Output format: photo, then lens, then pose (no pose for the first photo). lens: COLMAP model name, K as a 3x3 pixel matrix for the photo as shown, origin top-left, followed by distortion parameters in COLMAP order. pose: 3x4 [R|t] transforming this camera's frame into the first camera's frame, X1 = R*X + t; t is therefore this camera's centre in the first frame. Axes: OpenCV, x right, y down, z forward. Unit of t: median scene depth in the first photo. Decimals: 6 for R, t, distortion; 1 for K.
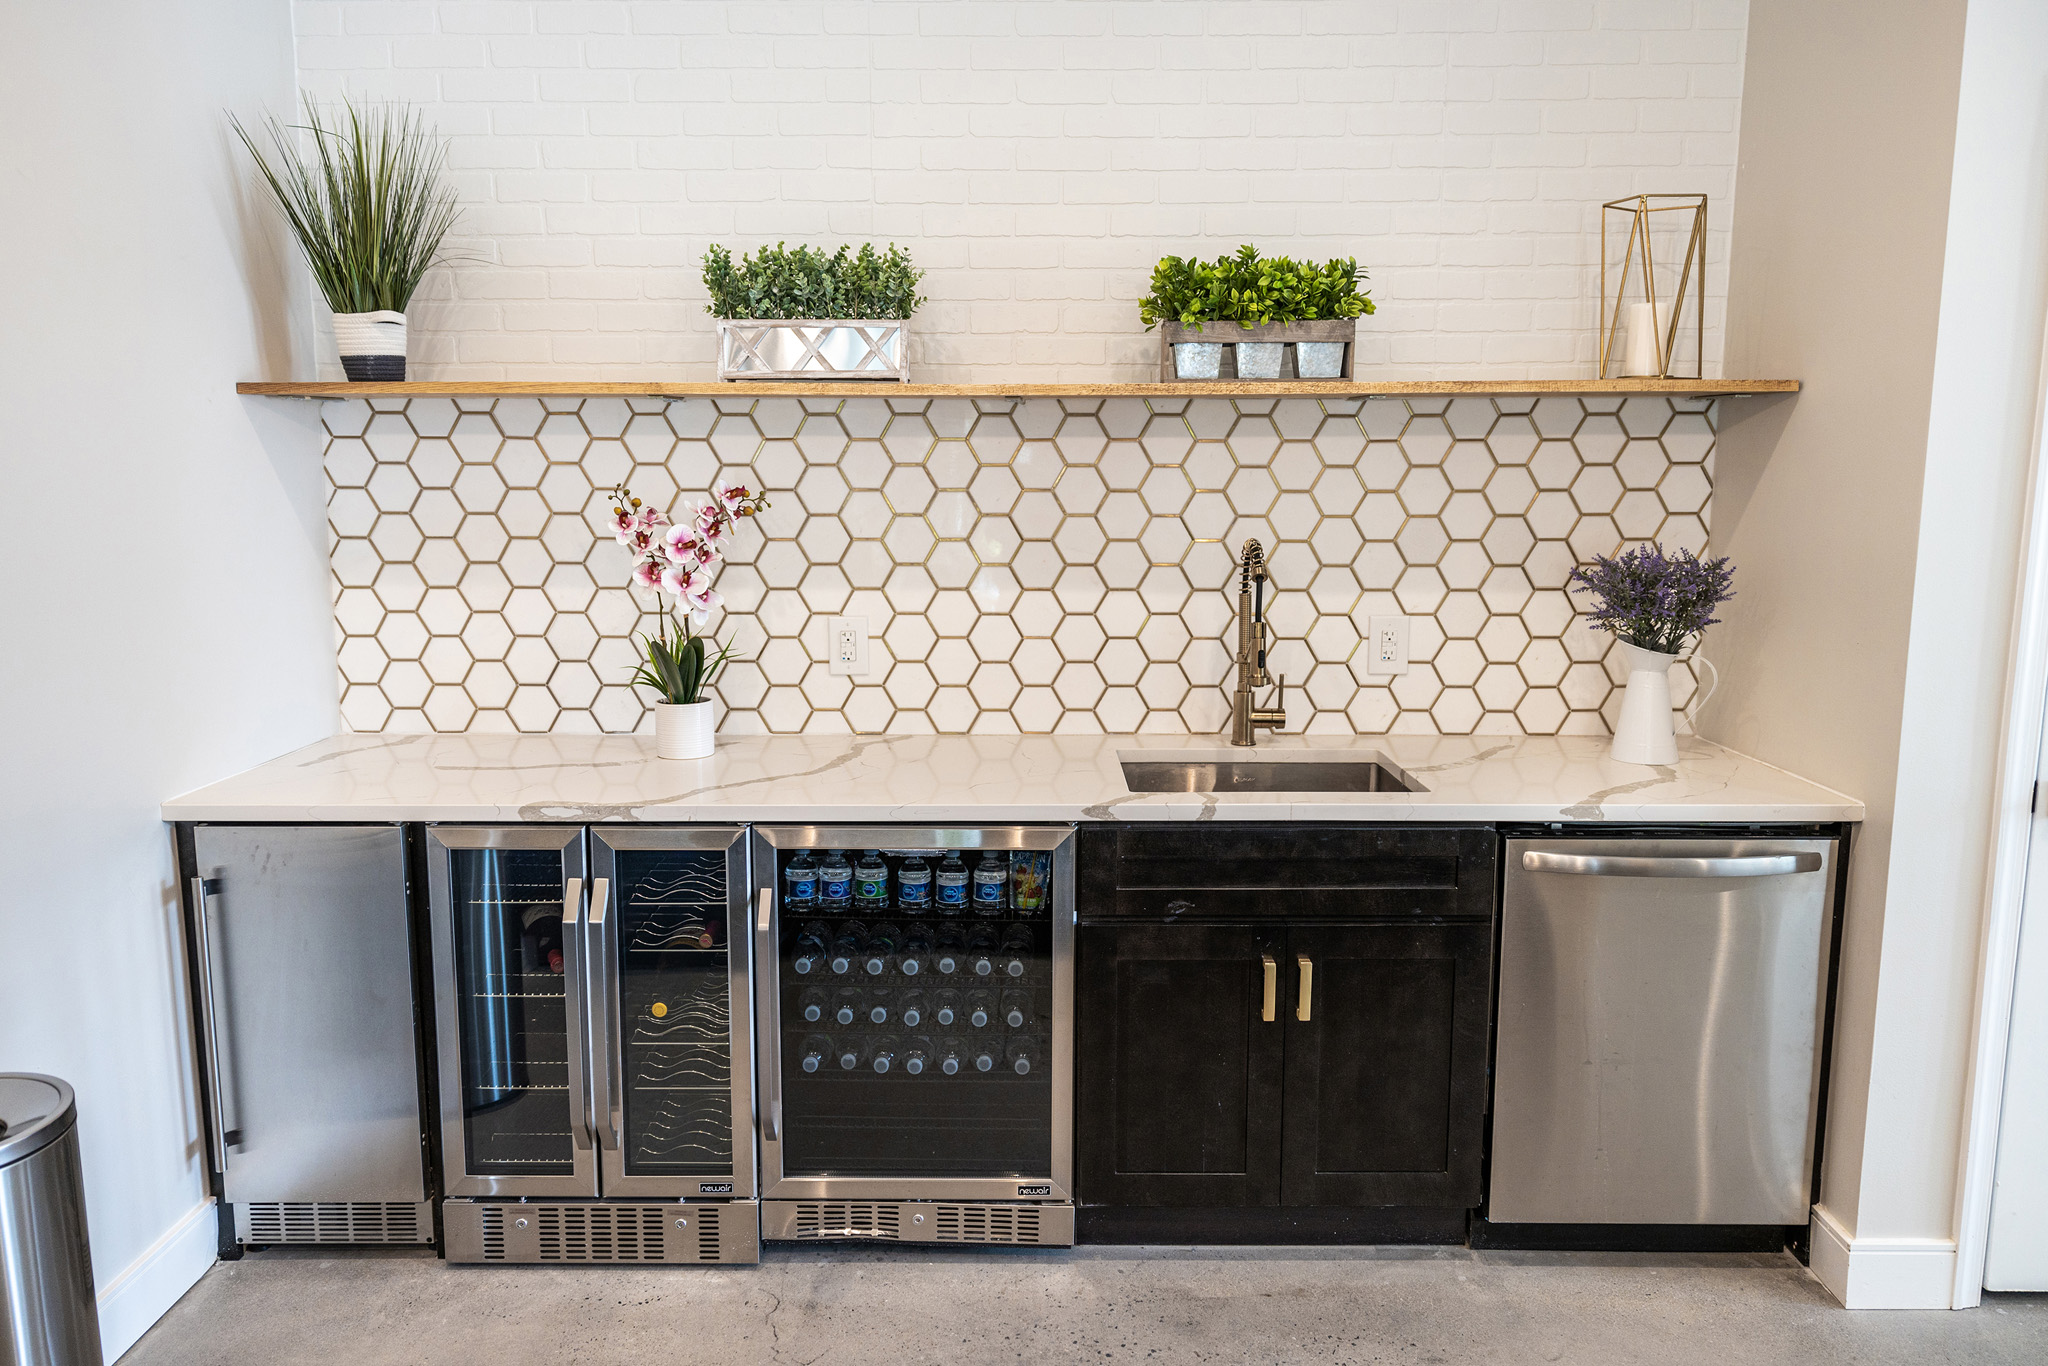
lens RADIAL K [[1420.9, 0, 1017.0], [0, 1420.9, 675.3], [0, 0, 1]] dist [0.026818, 0.001255]
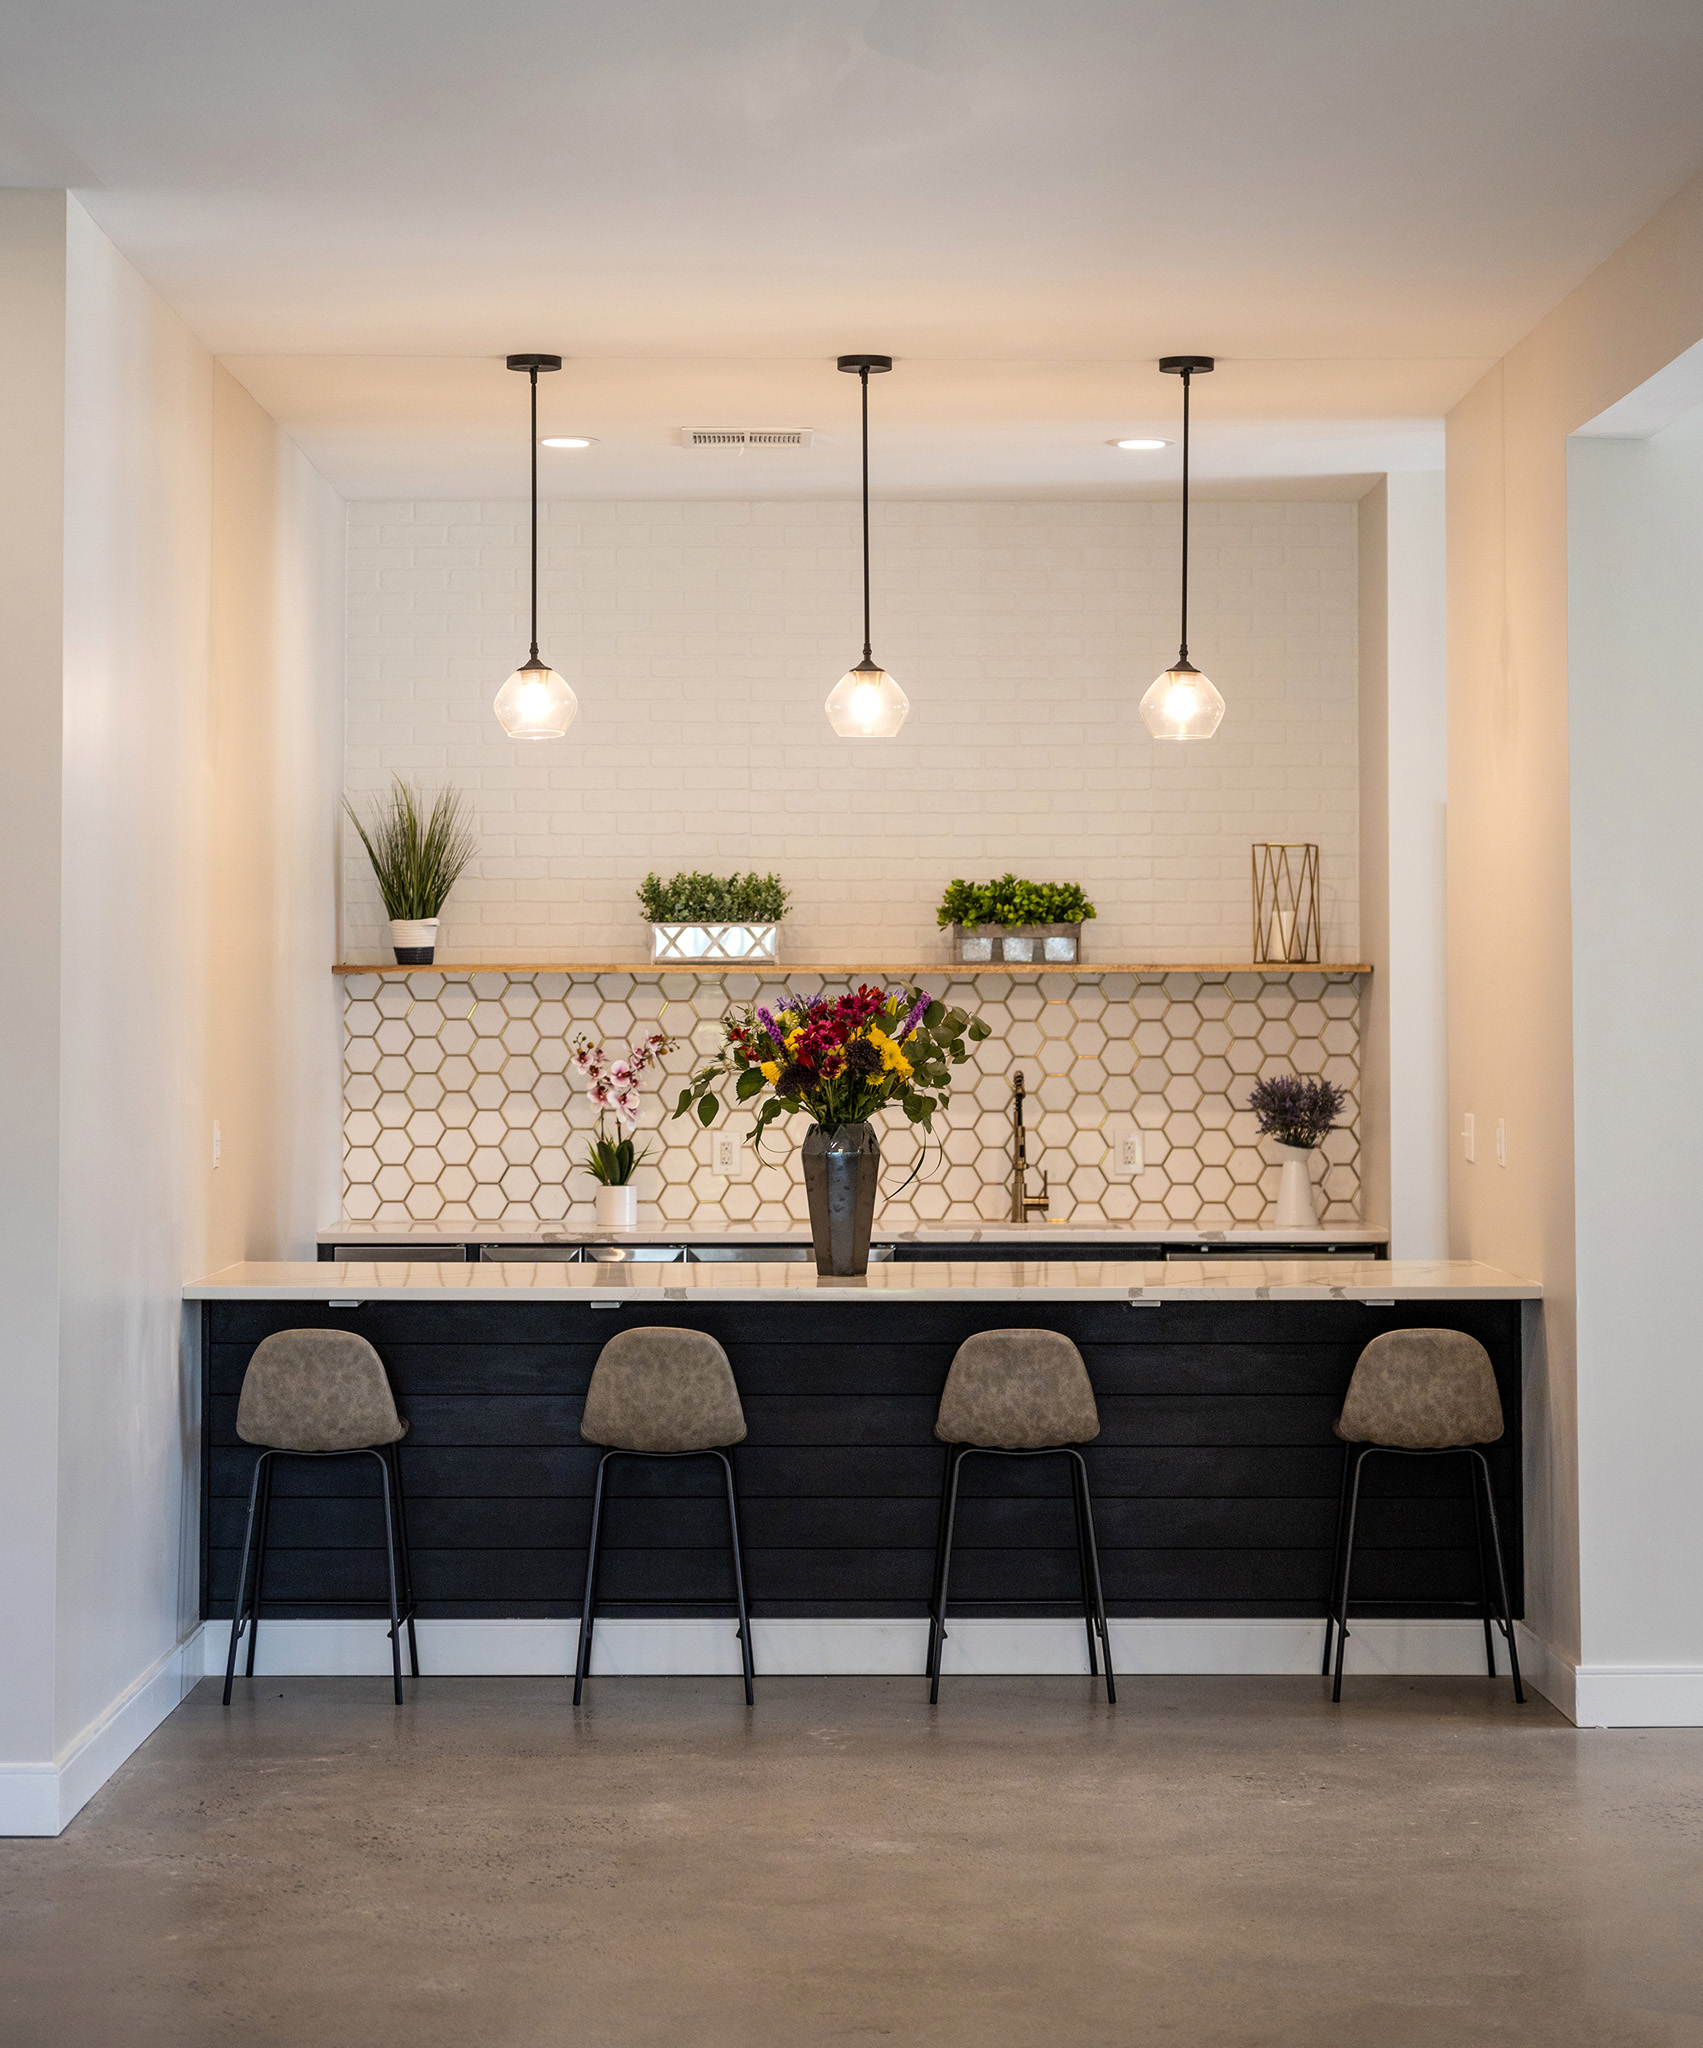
lens RADIAL K [[1567.8, 0, 852.3], [0, 1567.8, 1022.3], [0, 0, 1]] dist [-0.000520, 0.000007]
pose [[0.999966, -0.000411, 0.008197, -0.014099], [0.001595, 0.989422, -0.145060, 0.084735], [-0.008050, 0.145068, 0.989389, -0.566409]]
